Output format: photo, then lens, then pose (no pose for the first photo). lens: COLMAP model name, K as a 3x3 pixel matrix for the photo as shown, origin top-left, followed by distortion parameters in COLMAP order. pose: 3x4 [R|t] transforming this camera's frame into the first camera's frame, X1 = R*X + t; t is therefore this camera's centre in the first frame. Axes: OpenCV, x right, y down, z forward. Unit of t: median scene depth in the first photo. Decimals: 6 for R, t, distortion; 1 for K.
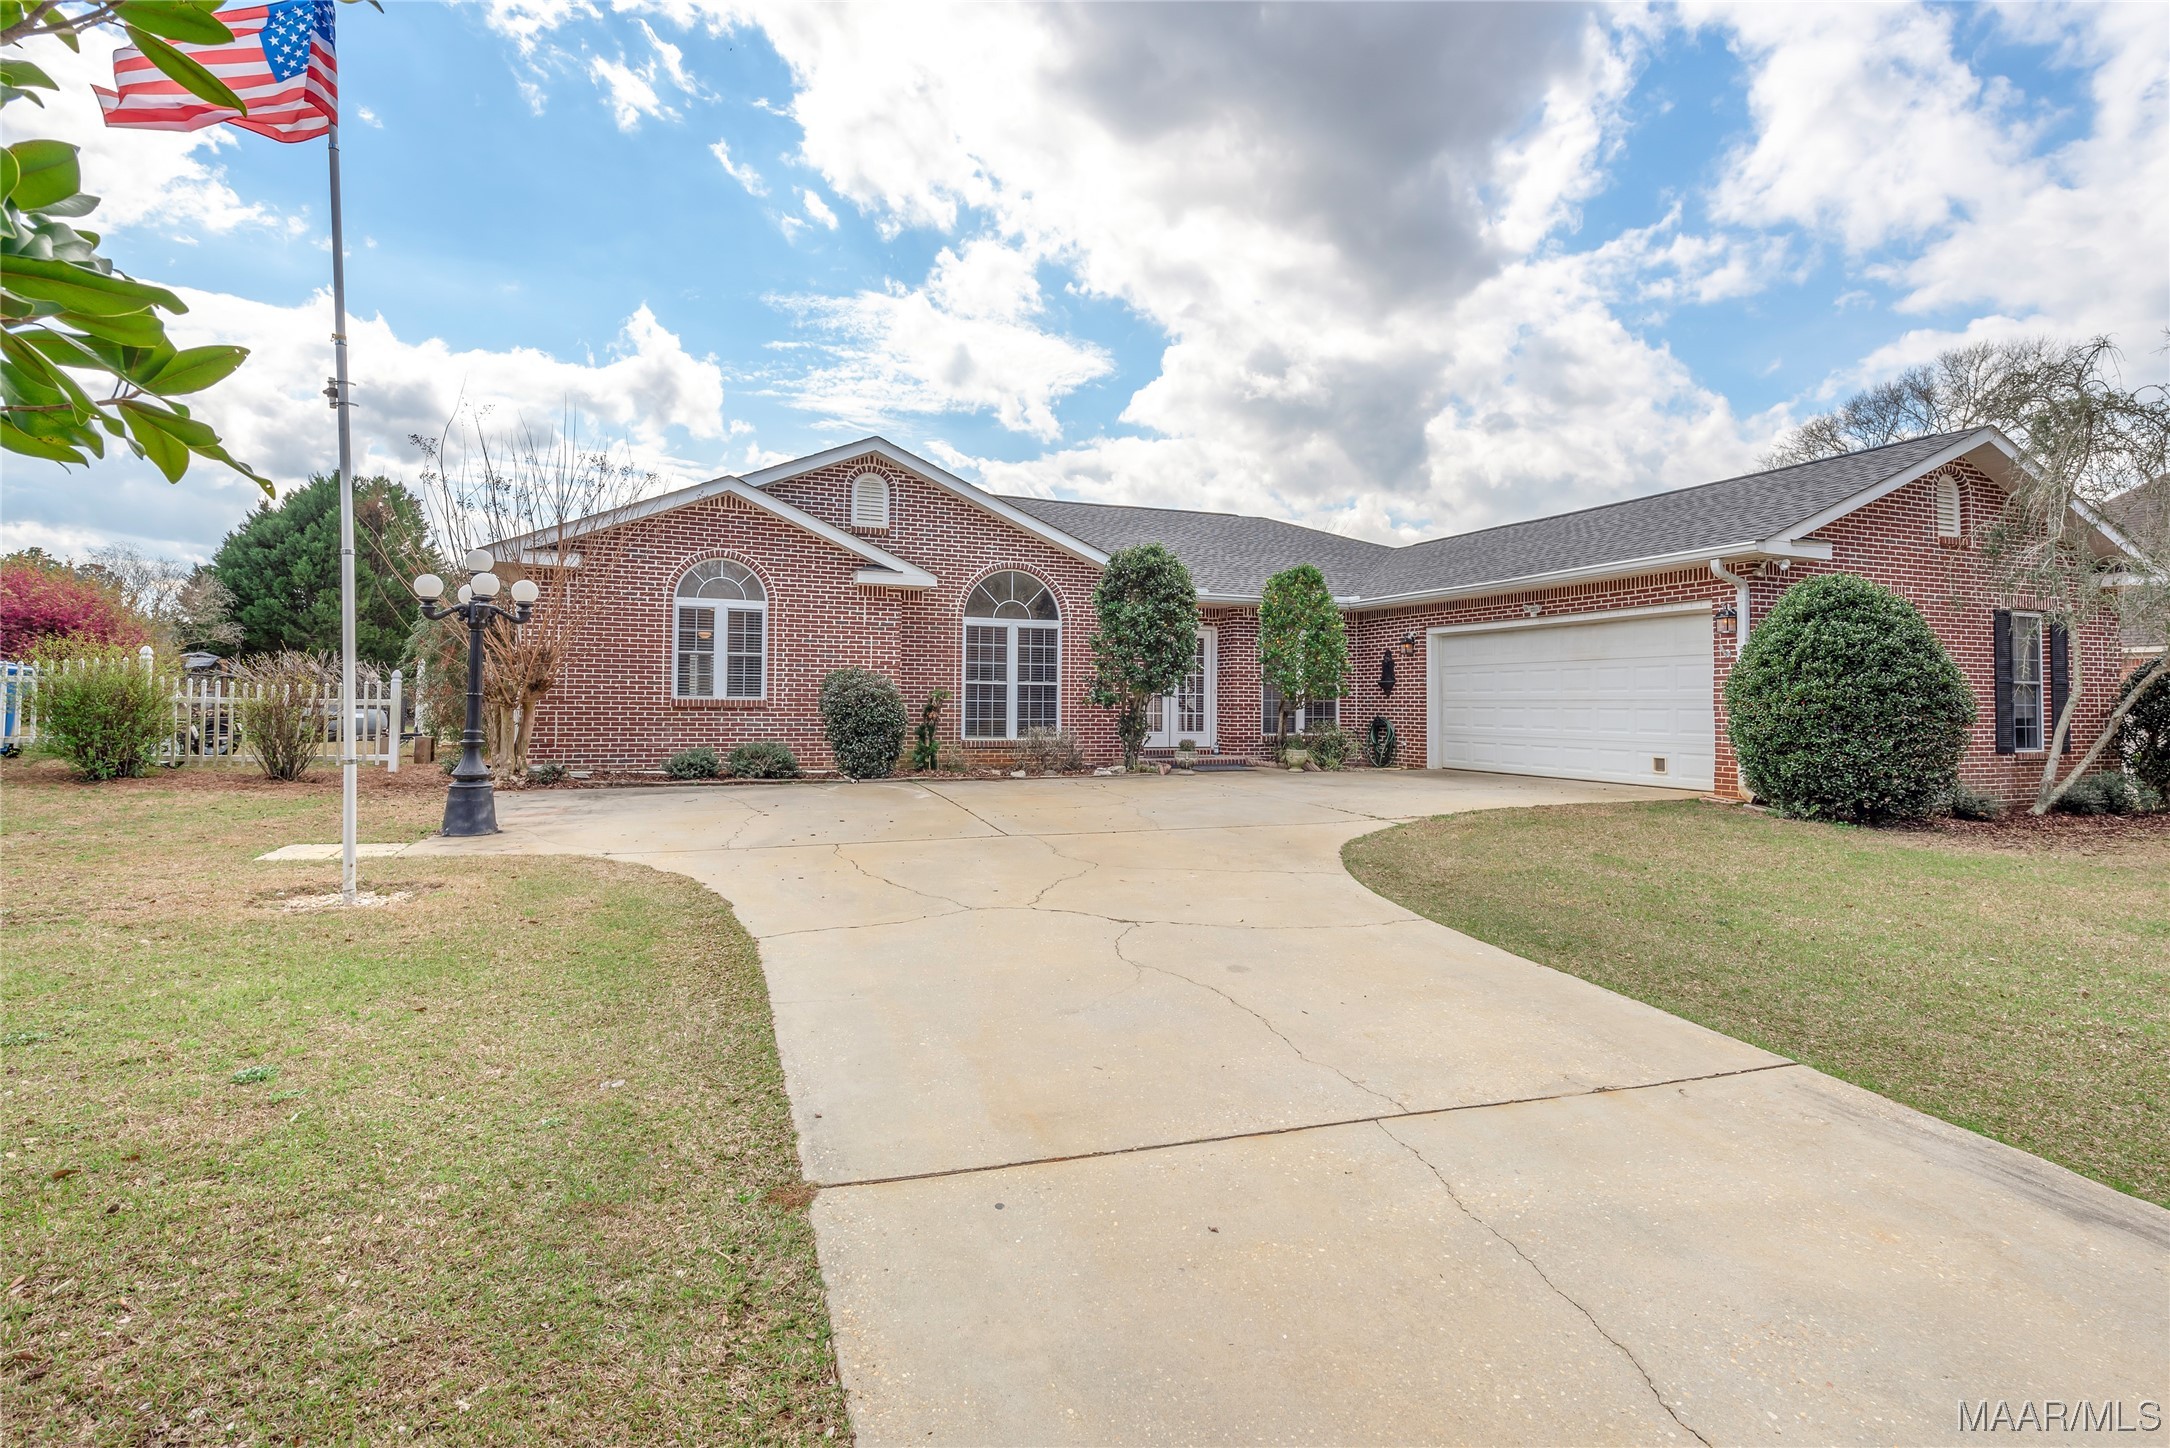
lens RADIAL K [[1040.2, 0, 1069.0], [0, 1040.2, 683.7], [0, 0, 1]] dist [0.000577, -0.000104]
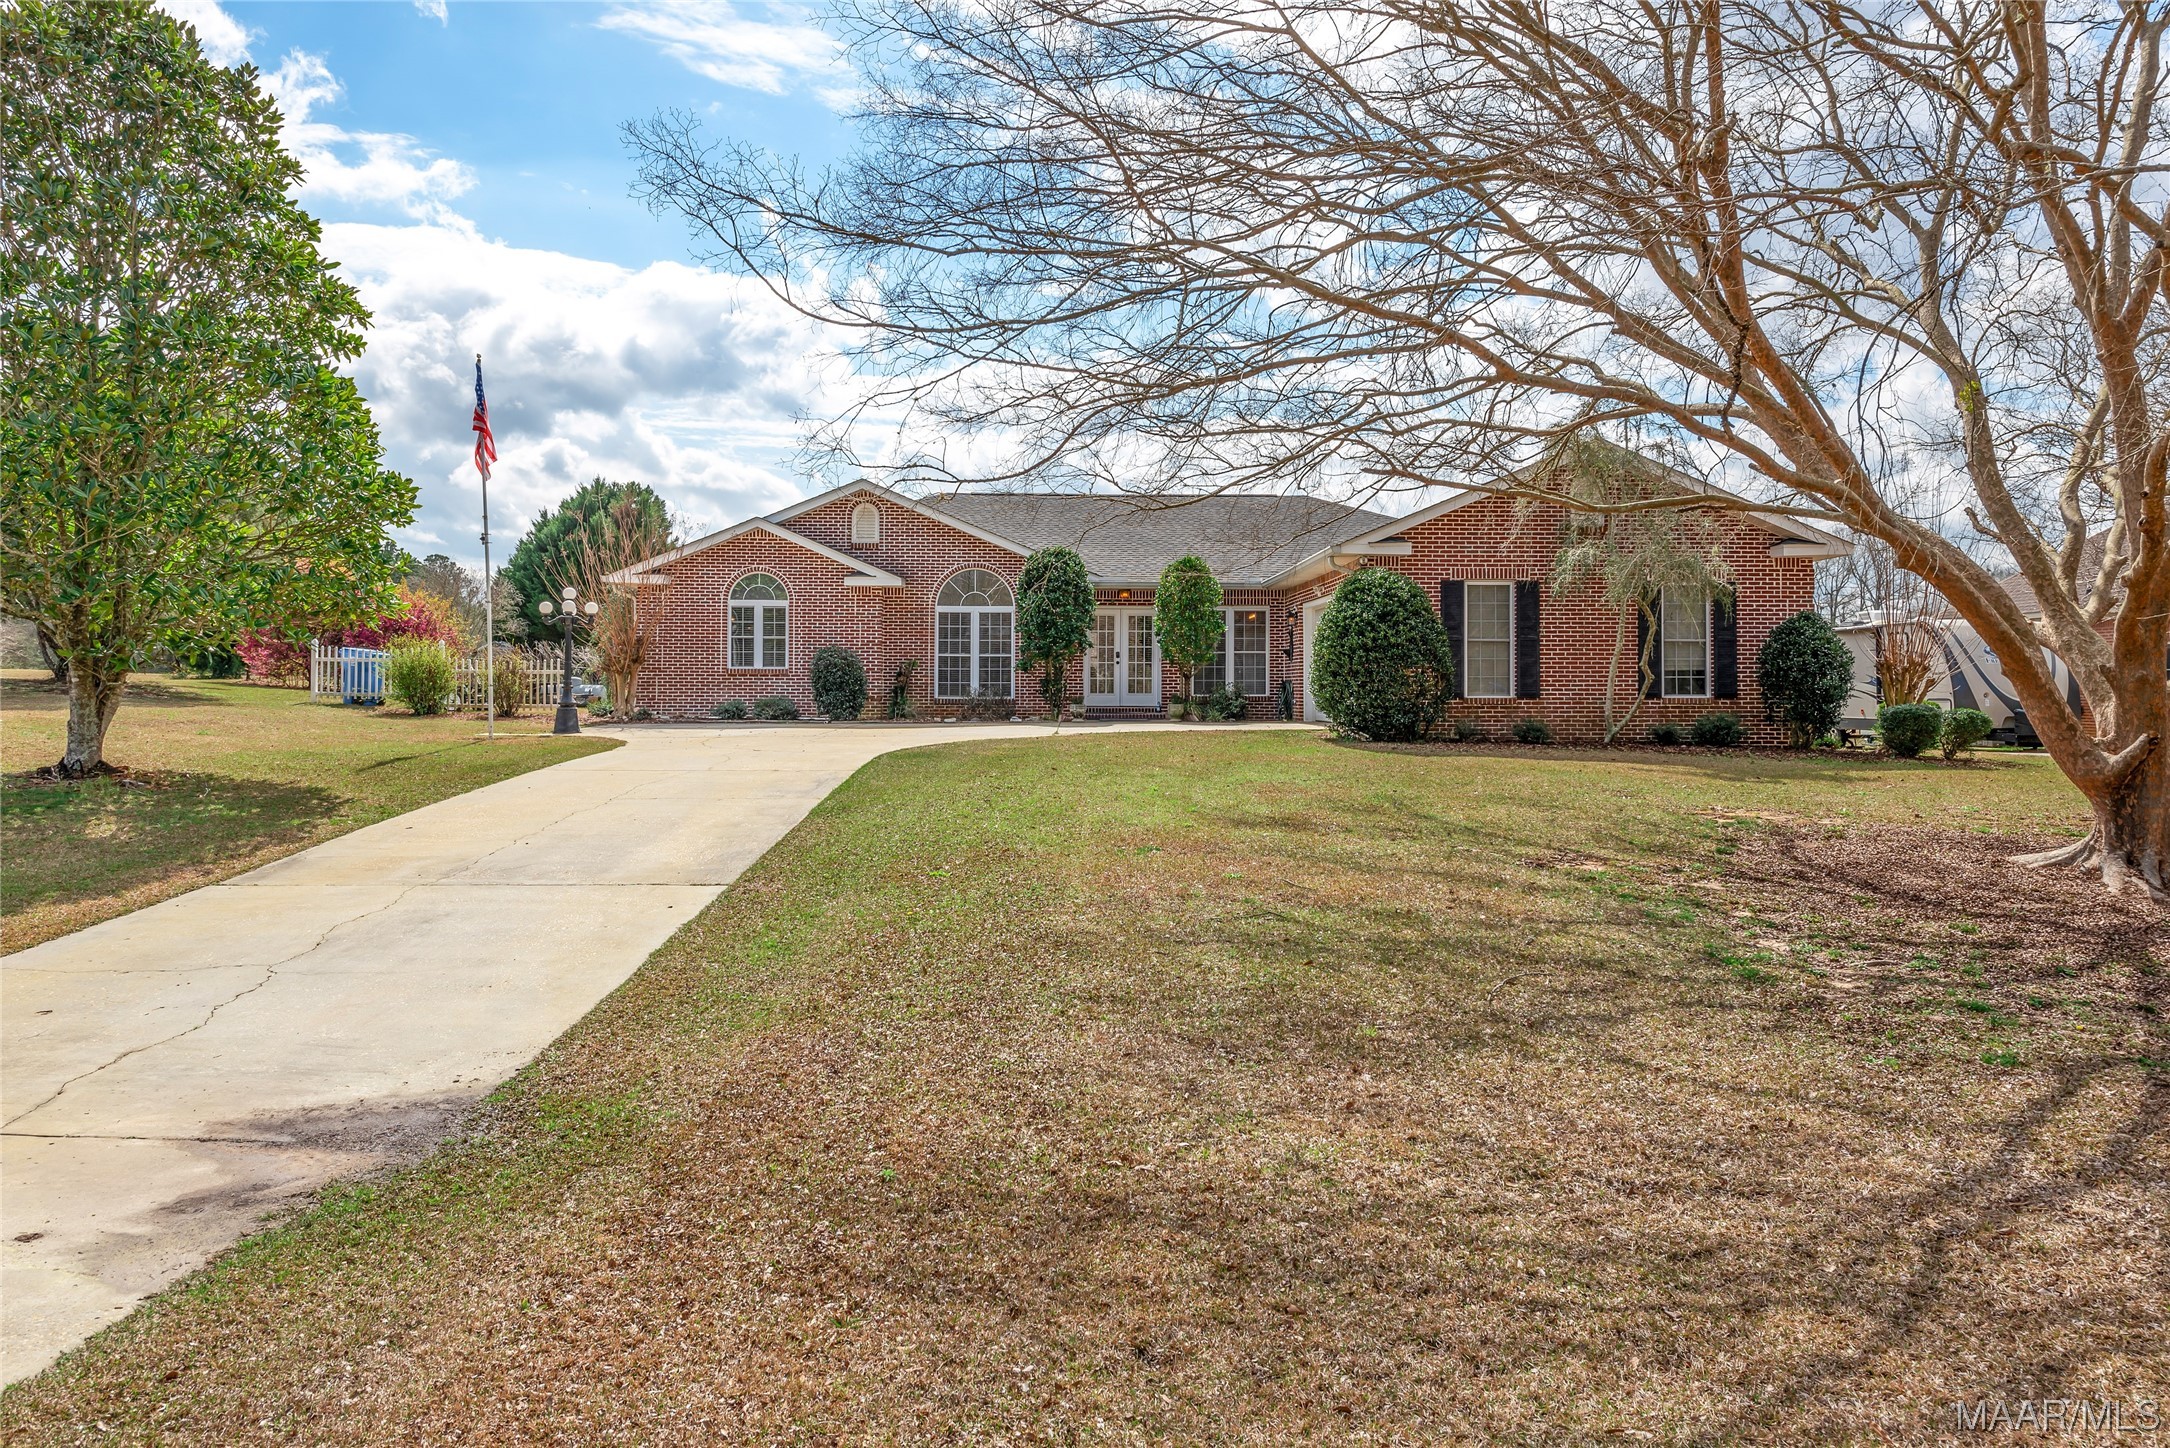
lens RADIAL K [[1458.9, 0, 1086.0], [0, 1458.9, 718.0], [0, 0, 1]] dist [-0.005601, 0.000344]
pose [[0.944269, -0.002262, -0.329167, 0.709960], [0.012498, 0.999502, 0.028985, 0.027921], [0.328937, -0.031484, 0.943827, -0.721289]]
